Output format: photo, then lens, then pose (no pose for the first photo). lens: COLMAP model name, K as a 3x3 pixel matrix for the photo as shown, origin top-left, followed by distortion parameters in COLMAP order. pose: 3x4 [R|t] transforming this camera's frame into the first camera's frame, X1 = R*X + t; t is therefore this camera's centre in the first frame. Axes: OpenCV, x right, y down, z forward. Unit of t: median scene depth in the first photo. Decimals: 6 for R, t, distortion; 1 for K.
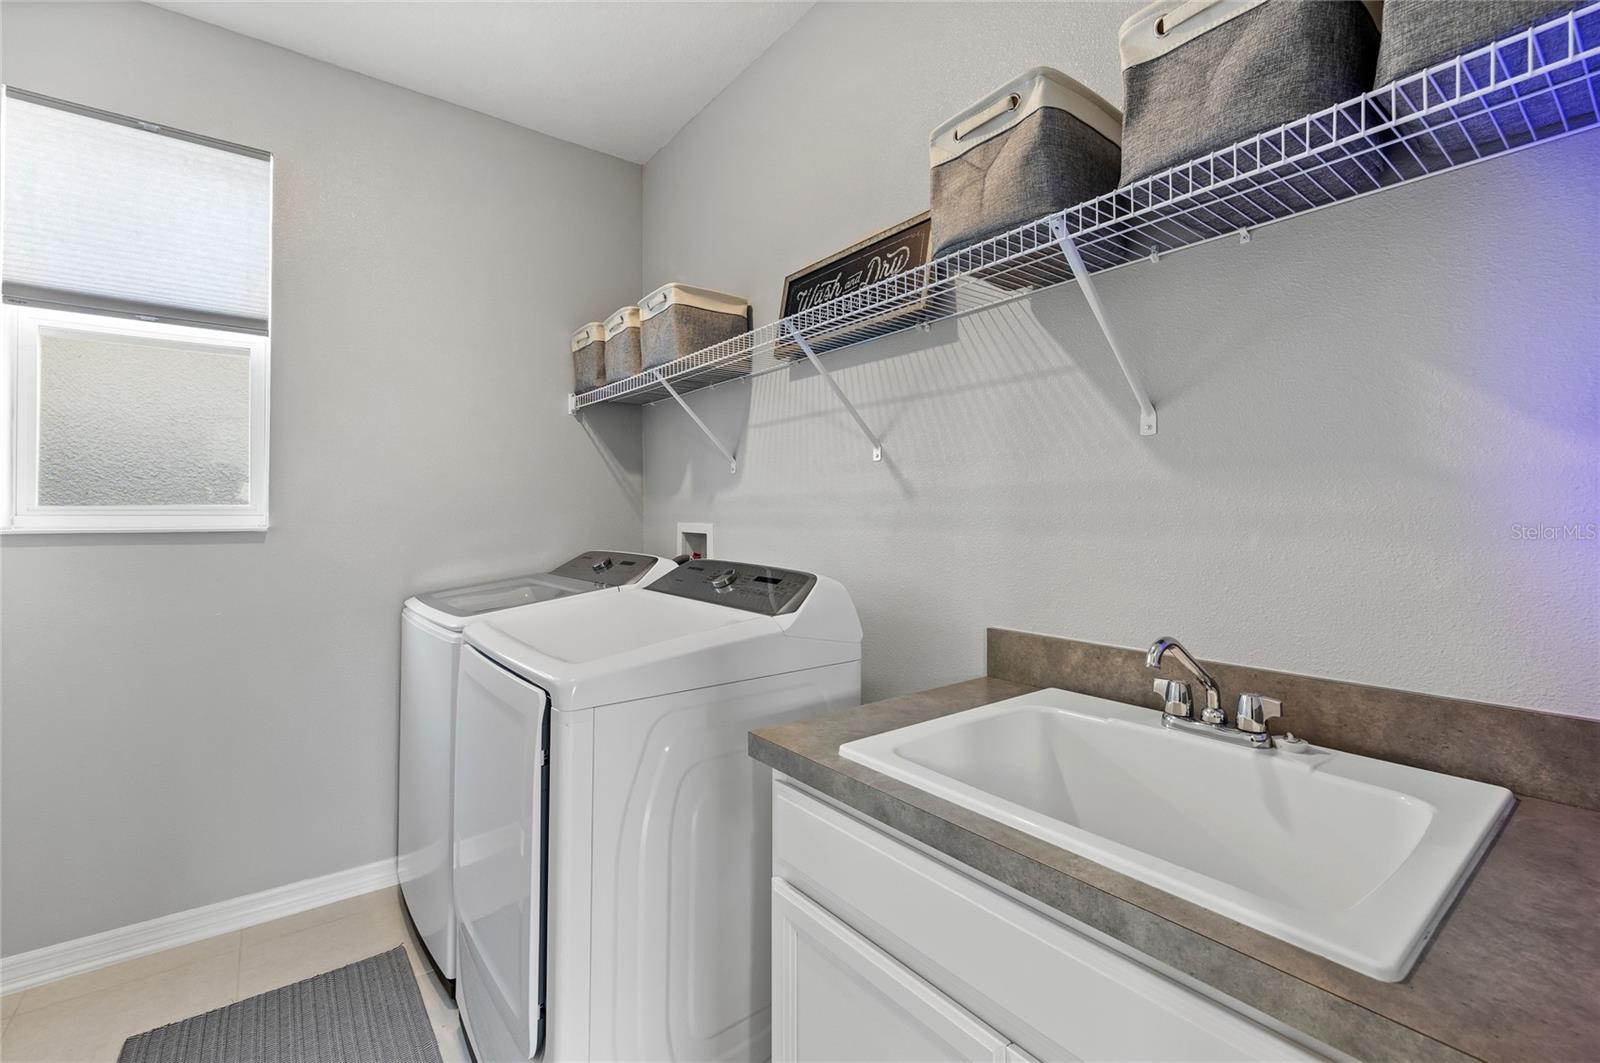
lens RADIAL K [[681.0, 0, 803.9], [0, 681.0, 523.1], [0, 0, 1]] dist [0.002257, 0.000810]
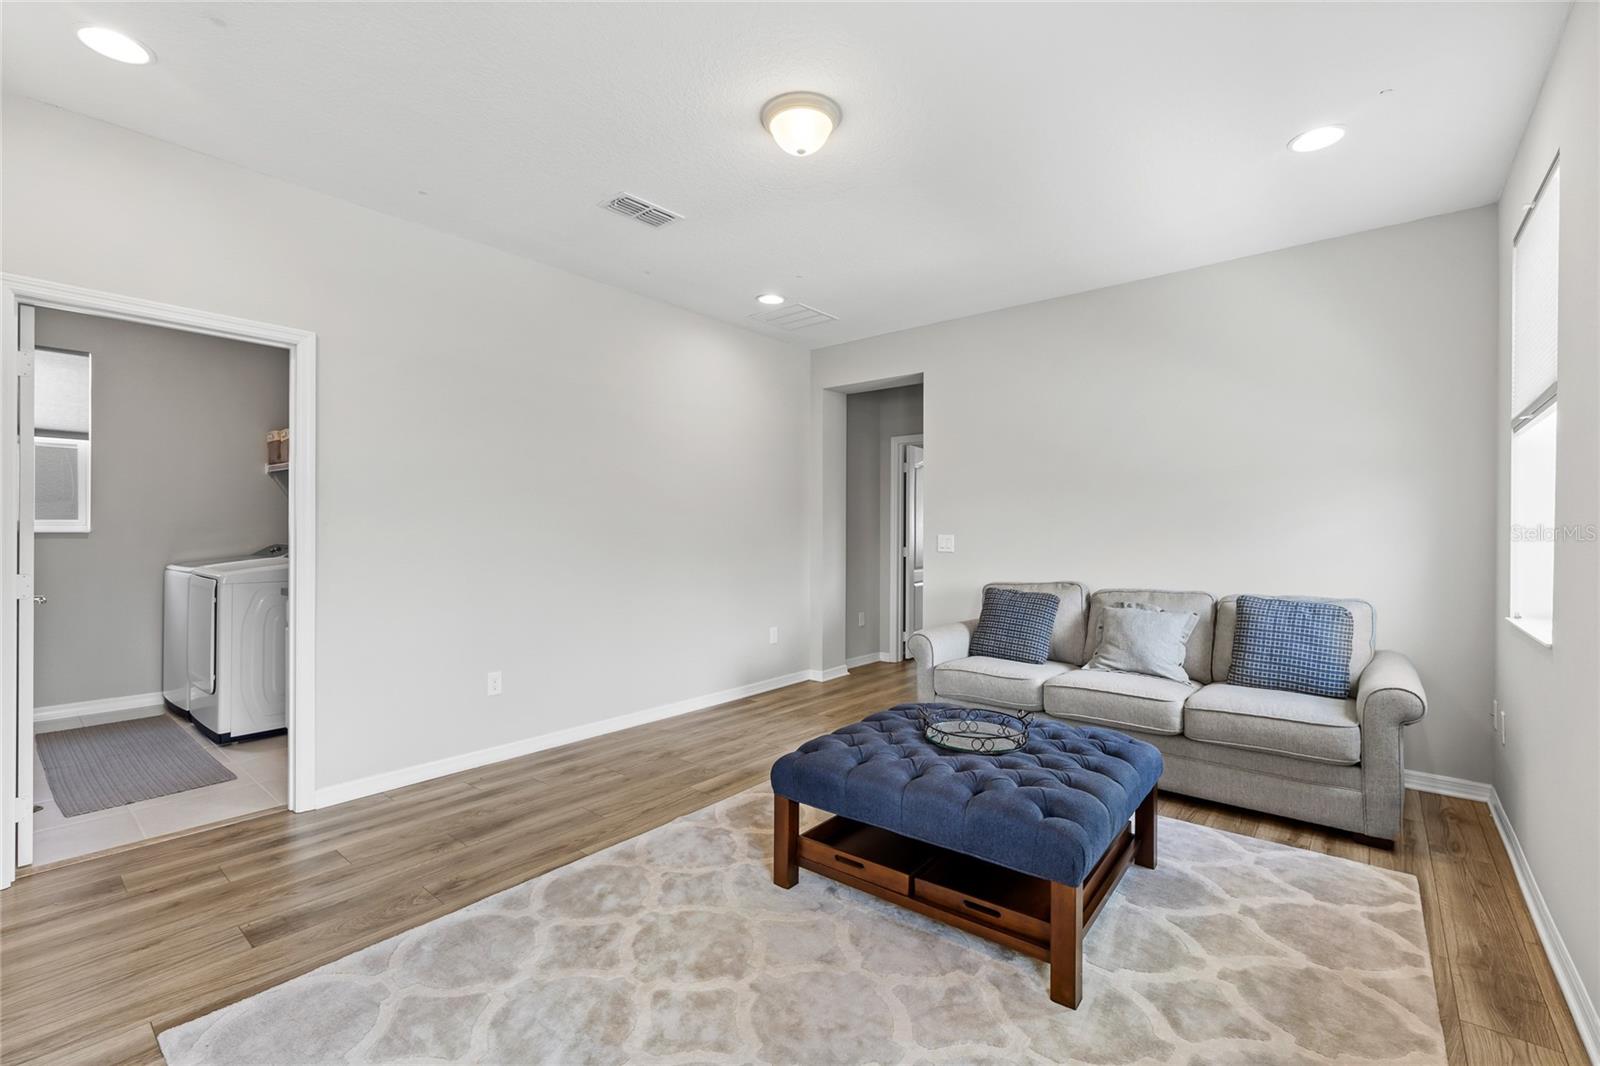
lens RADIAL K [[681.0, 0, 797.6], [0, 681.0, 540.1], [0, 0, 1]] dist [0.002257, 0.000810]
pose [[0.977356, 0.000879, 0.211600, 0.904612], [-0.003194, 0.999939, 0.010597, 0.004590], [-0.211578, -0.011033, 0.977299, -1.525390]]
